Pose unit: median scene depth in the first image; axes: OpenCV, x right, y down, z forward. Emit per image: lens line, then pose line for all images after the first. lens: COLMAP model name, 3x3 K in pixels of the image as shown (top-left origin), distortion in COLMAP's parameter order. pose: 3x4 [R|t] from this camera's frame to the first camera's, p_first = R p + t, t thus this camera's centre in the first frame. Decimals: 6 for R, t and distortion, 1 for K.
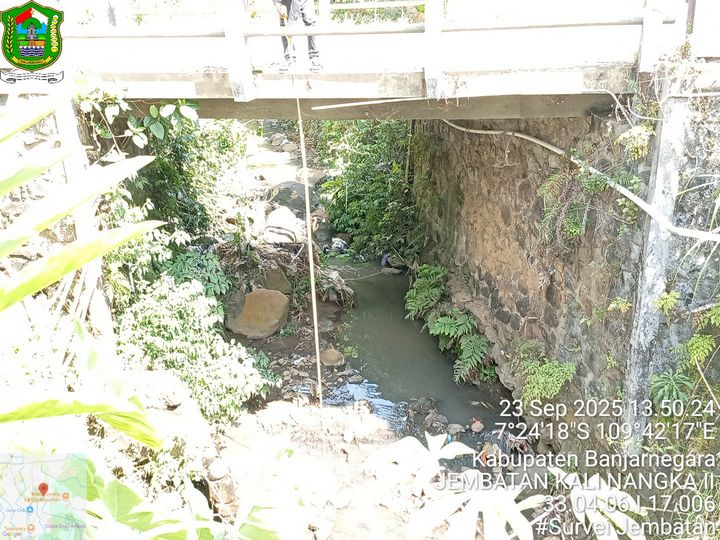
lens RADIAL K [[789.4, 0, 360.8], [0, 789.4, 266.8], [0, 0, 1]] dist [0.007062, 0.000000]
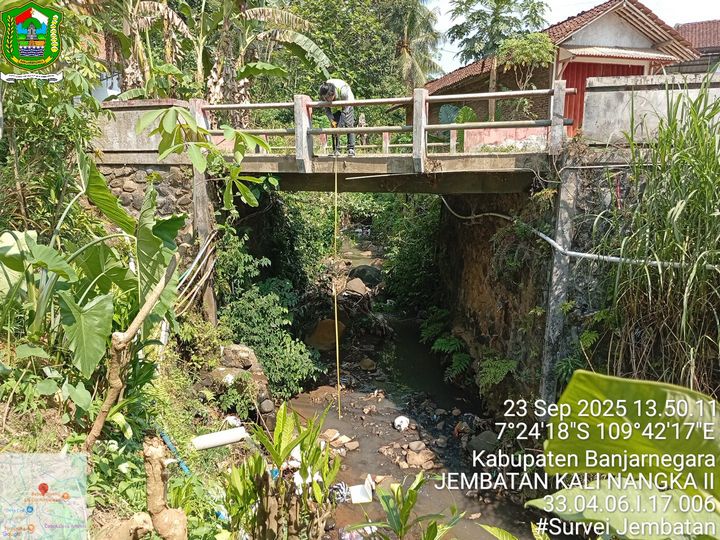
lens RADIAL K [[542.8, 0, 355.7], [0, 542.8, 265.2], [0, 0, 1]] dist [0.017263, -0.091633]
pose [[0.986019, 0.057101, -0.156542, 0.106125], [-0.081342, 0.984855, -0.153114, 0.104627], [0.145428, 0.163707, 0.975731, -0.034128]]
